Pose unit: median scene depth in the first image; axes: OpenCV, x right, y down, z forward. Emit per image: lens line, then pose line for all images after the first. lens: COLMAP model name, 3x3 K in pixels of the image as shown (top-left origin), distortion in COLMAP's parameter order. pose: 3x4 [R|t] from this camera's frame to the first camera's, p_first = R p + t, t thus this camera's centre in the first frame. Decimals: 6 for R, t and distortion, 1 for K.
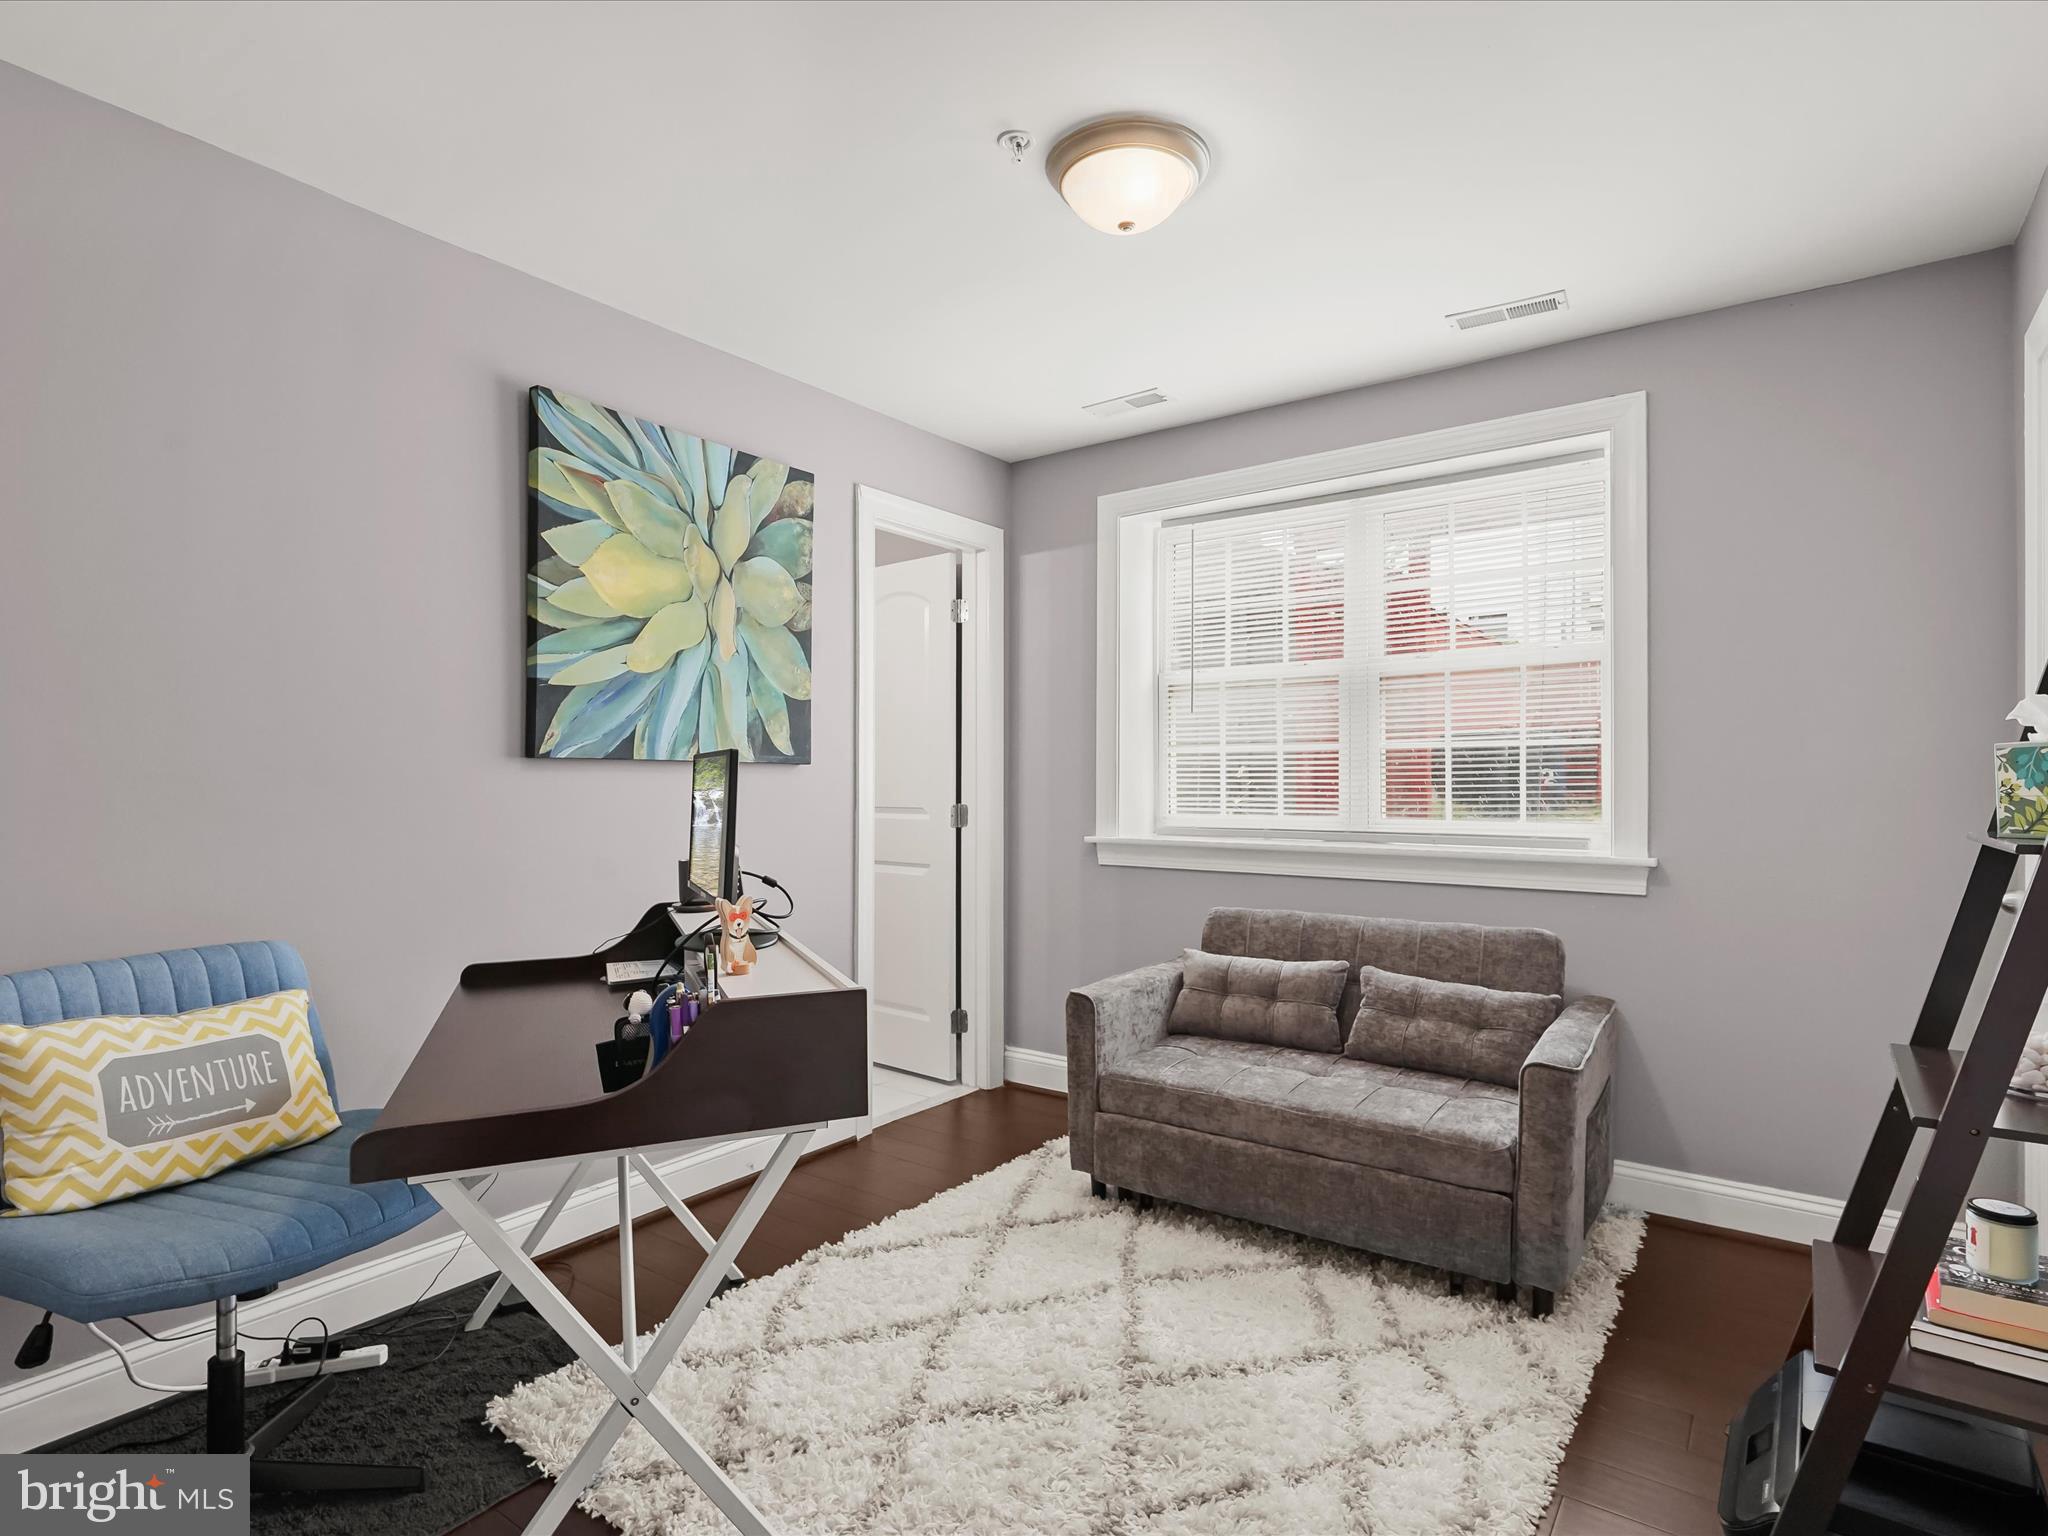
lens RADIAL K [[1062.5, 0, 1031.4], [0, 1062.5, 762.1], [0, 0, 1]] dist [0.000987, 0.002340]
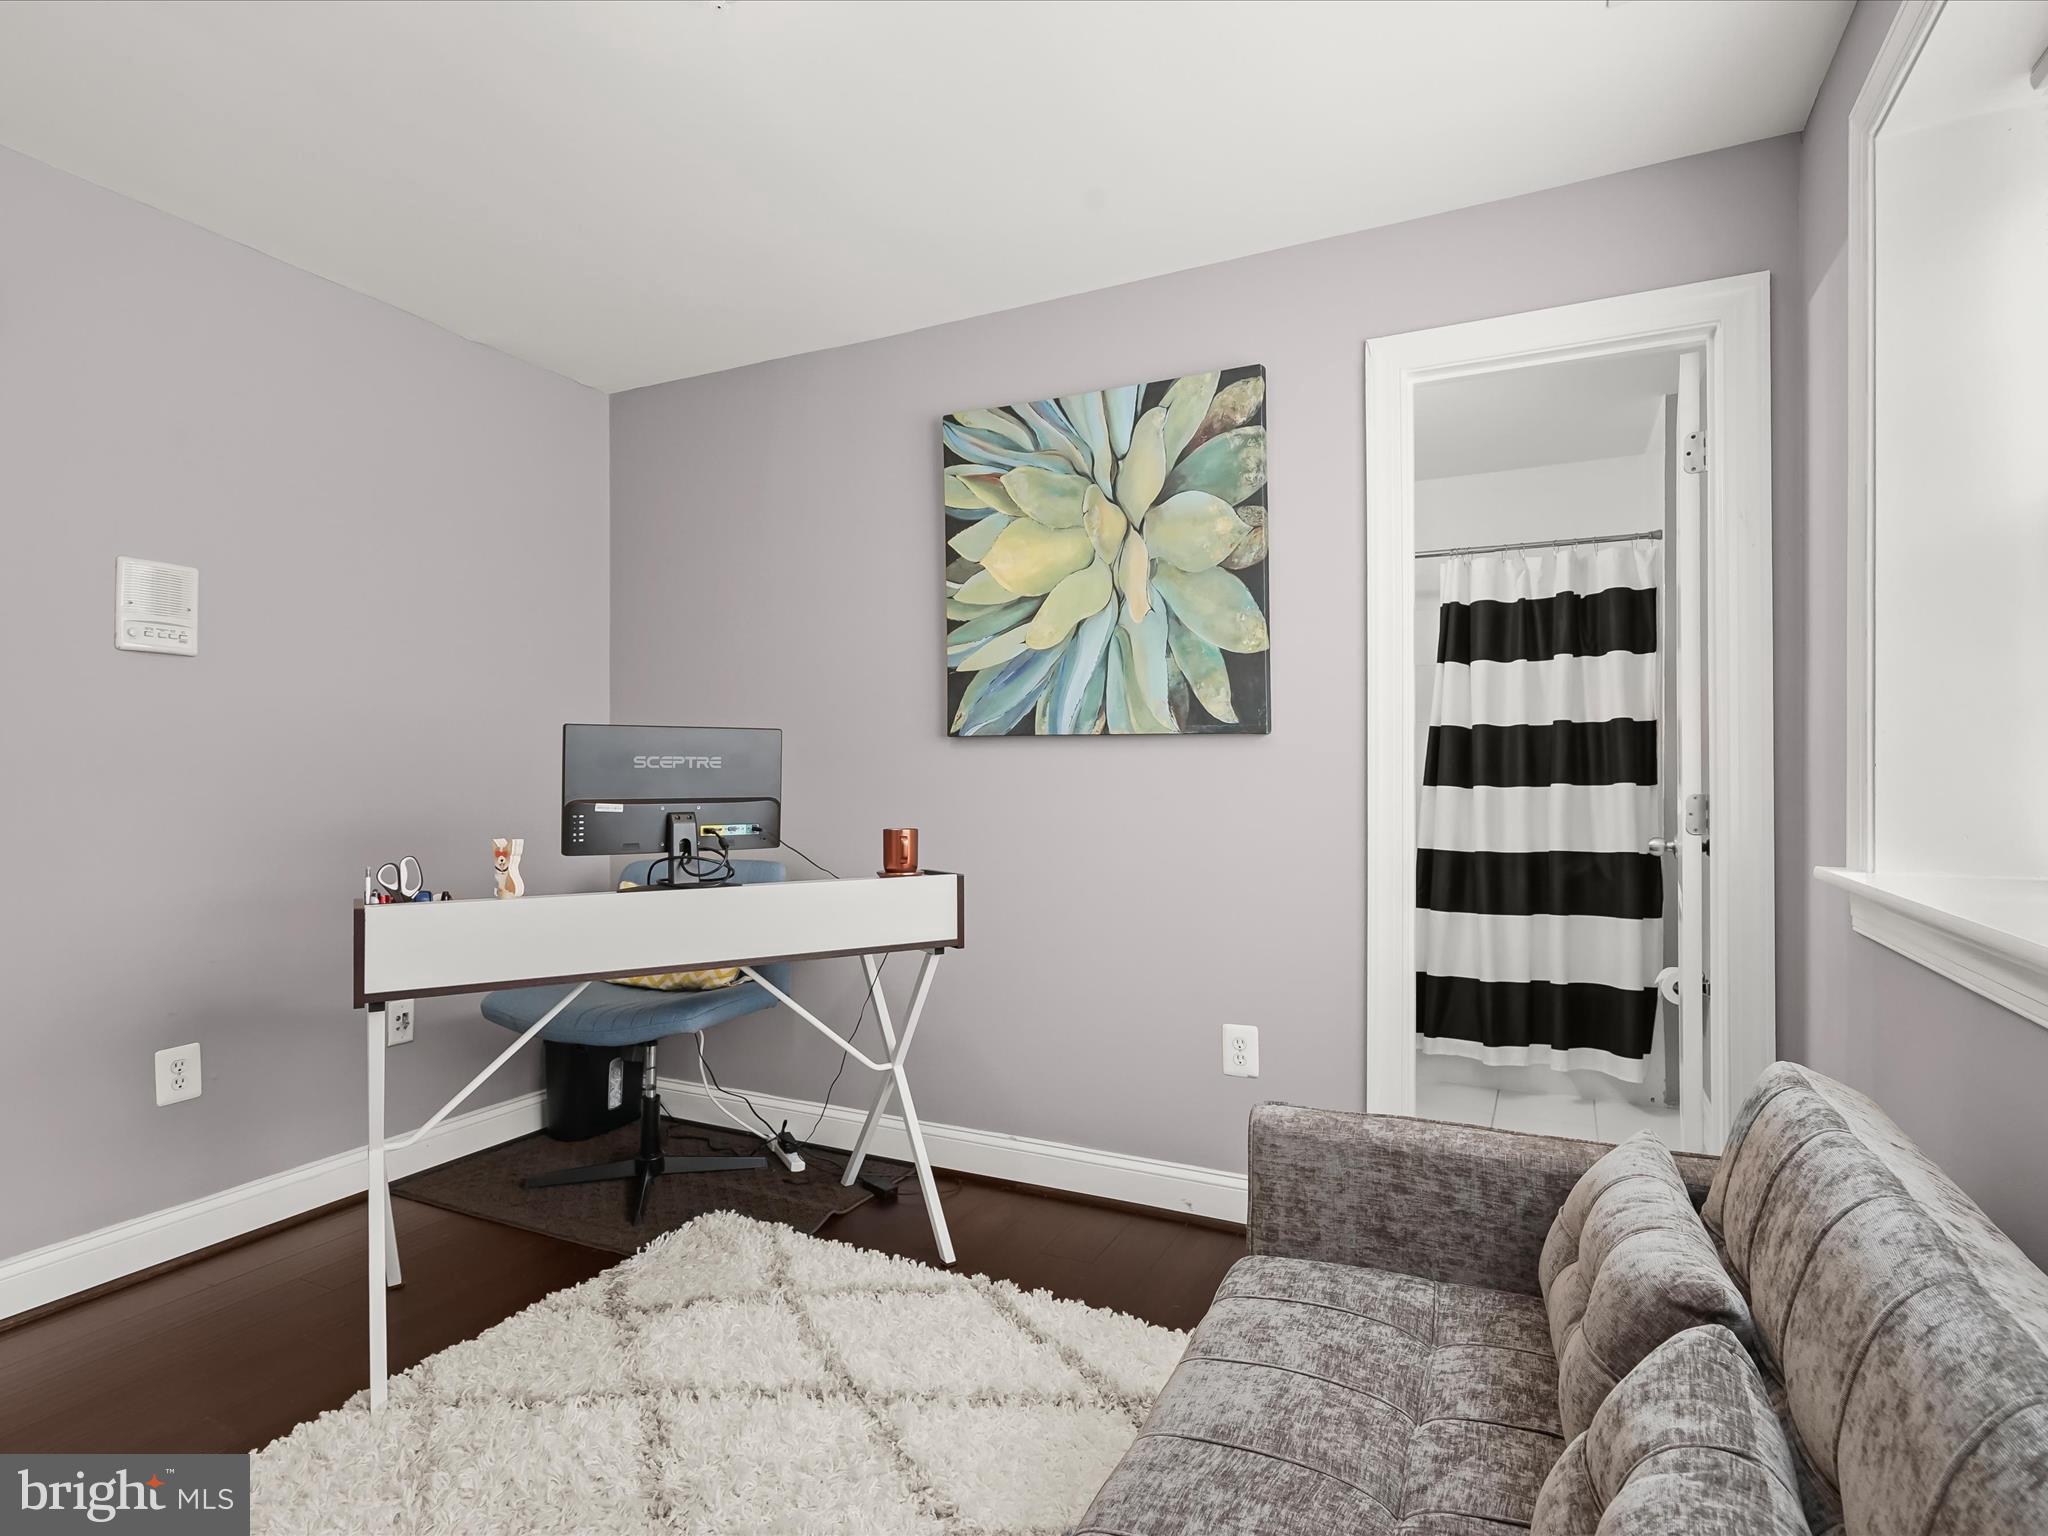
lens RADIAL K [[1062.5, 0, 1031.4], [0, 1062.5, 762.1], [0, 0, 1]] dist [0.000987, 0.002340]
pose [[0.163946, -0.018049, -0.986304, 0.610370], [0.011698, 0.999798, -0.016352, 0.038759], [0.986400, -0.008857, 0.164124, 0.797574]]
